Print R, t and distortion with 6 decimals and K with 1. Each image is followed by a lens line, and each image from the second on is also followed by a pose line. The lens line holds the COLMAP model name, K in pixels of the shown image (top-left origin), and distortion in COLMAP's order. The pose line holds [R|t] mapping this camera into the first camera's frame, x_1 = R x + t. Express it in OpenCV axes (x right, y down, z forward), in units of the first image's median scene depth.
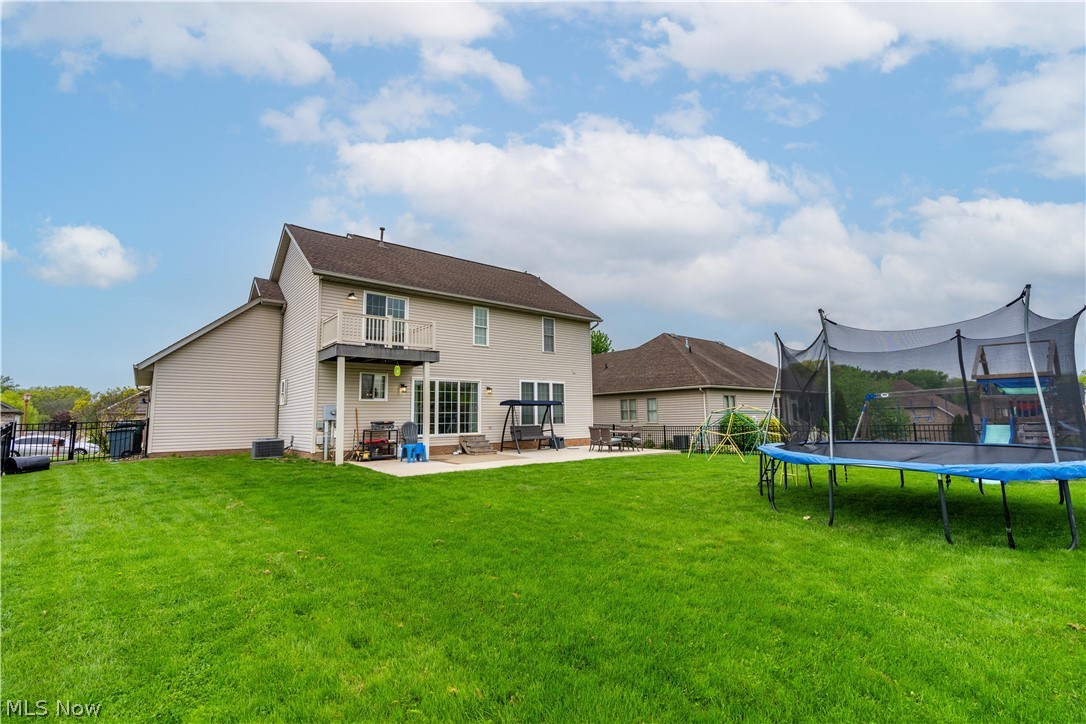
lens RADIAL K [[489.9, 0, 545.0], [0, 489.9, 371.3], [0, 0, 1]] dist [-0.009550, -0.000709]
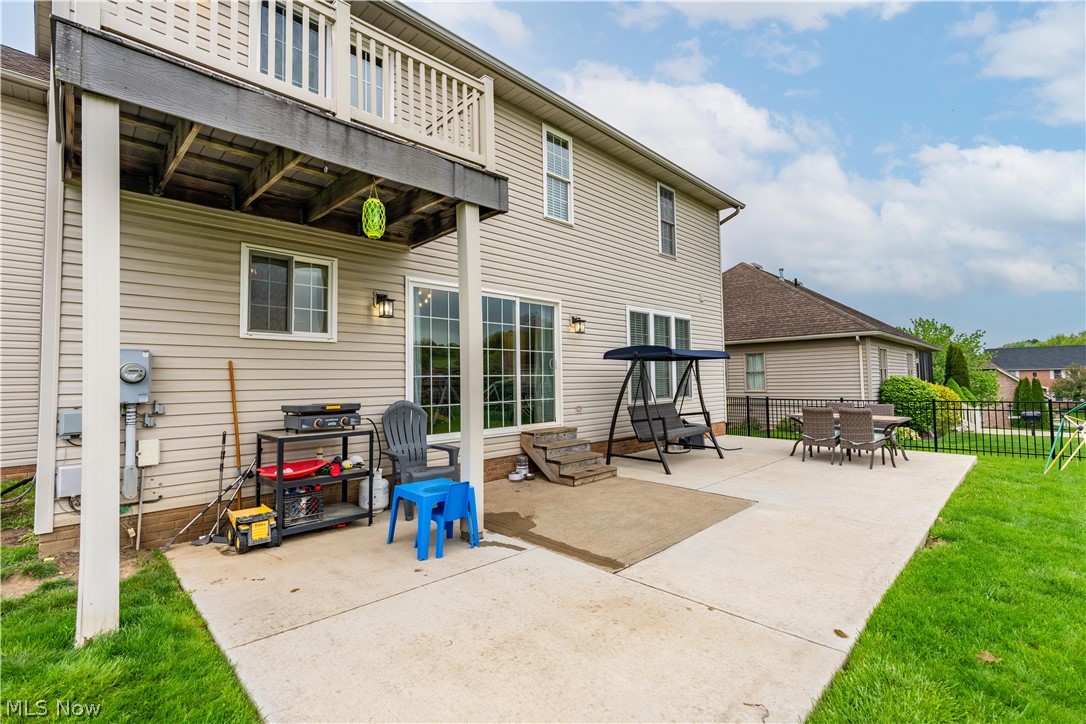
lens RADIAL K [[493.9, 0, 543.0], [0, 493.9, 362.0], [0, 0, 1]] dist [-0.000352, 0.000372]
pose [[0.996212, 0.001994, 0.086939, -0.189431], [-0.006838, 0.998437, 0.055461, 0.049748], [-0.086693, -0.055846, 0.994669, 0.584308]]
